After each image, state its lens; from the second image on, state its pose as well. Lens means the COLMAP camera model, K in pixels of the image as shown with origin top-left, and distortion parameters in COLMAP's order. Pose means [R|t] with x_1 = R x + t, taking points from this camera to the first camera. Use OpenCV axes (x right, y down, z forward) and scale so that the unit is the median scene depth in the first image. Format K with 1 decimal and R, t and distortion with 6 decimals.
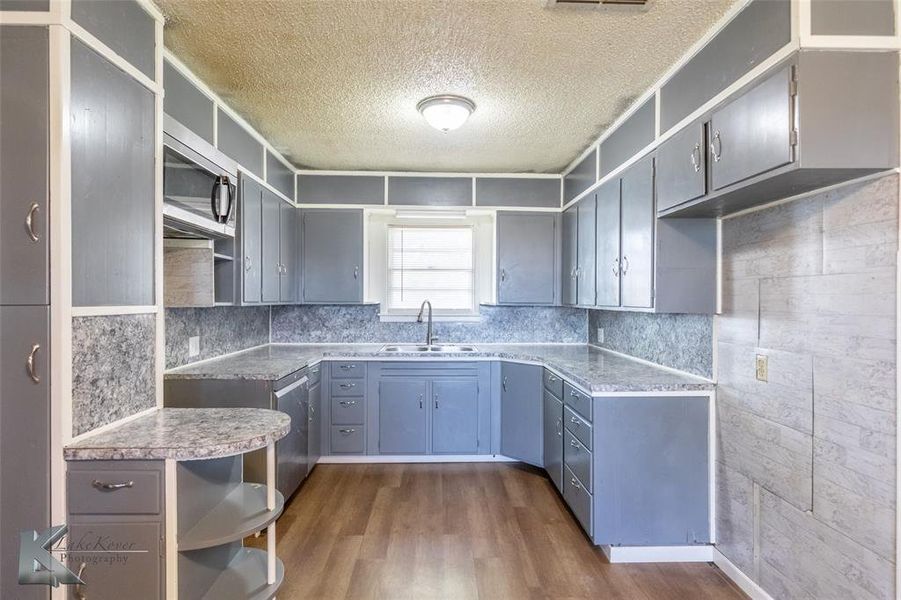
lens RADIAL K [[466.7, 0, 446.9], [0, 466.7, 299.0], [0, 0, 1]] dist [0.002585, -0.001218]
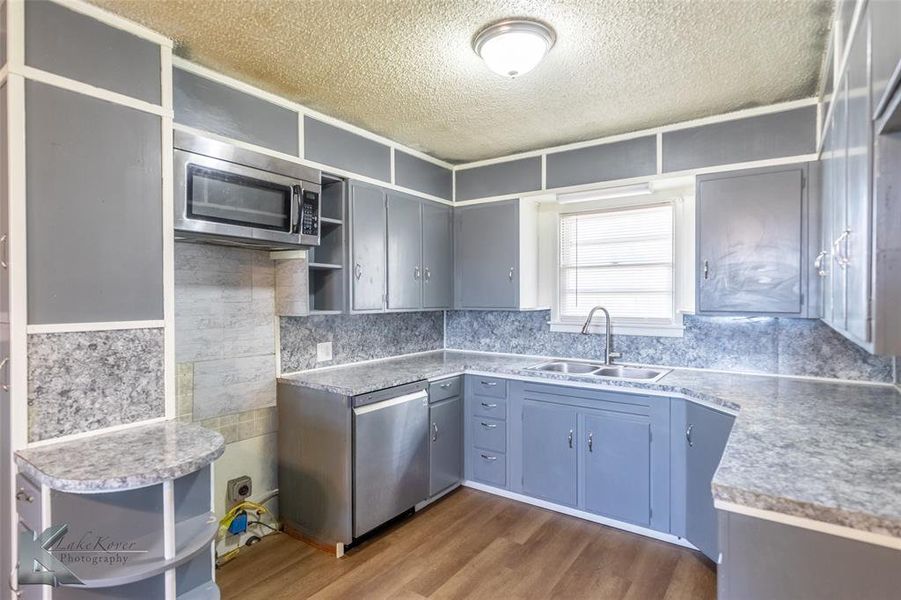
lens RADIAL K [[466.7, 0, 451.2], [0, 466.7, 299.5], [0, 0, 1]] dist [0.002585, -0.001218]
pose [[0.801599, -0.000292, -0.597862, 0.287337], [0.005428, 0.999962, 0.006788, -0.019747], [0.597837, -0.008687, 0.801570, 0.307208]]
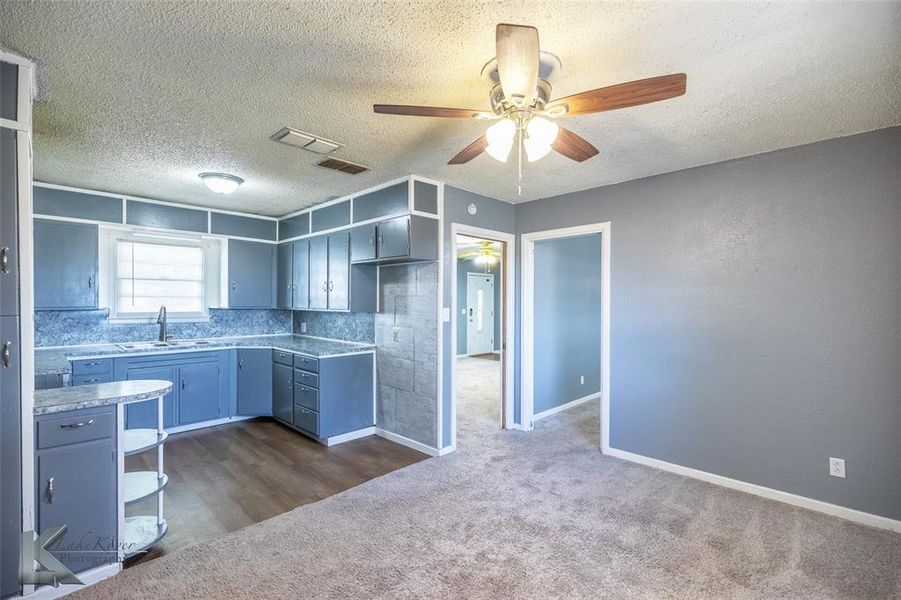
lens RADIAL K [[414.8, 0, 452.0], [0, 414.8, 303.0], [0, 0, 1]] dist [0.010273, -0.000345]
pose [[0.722331, -0.003809, 0.691537, -0.327024], [-0.002327, 0.999966, 0.007938, -0.017567], [-0.691543, -0.007343, 0.722298, -0.401796]]
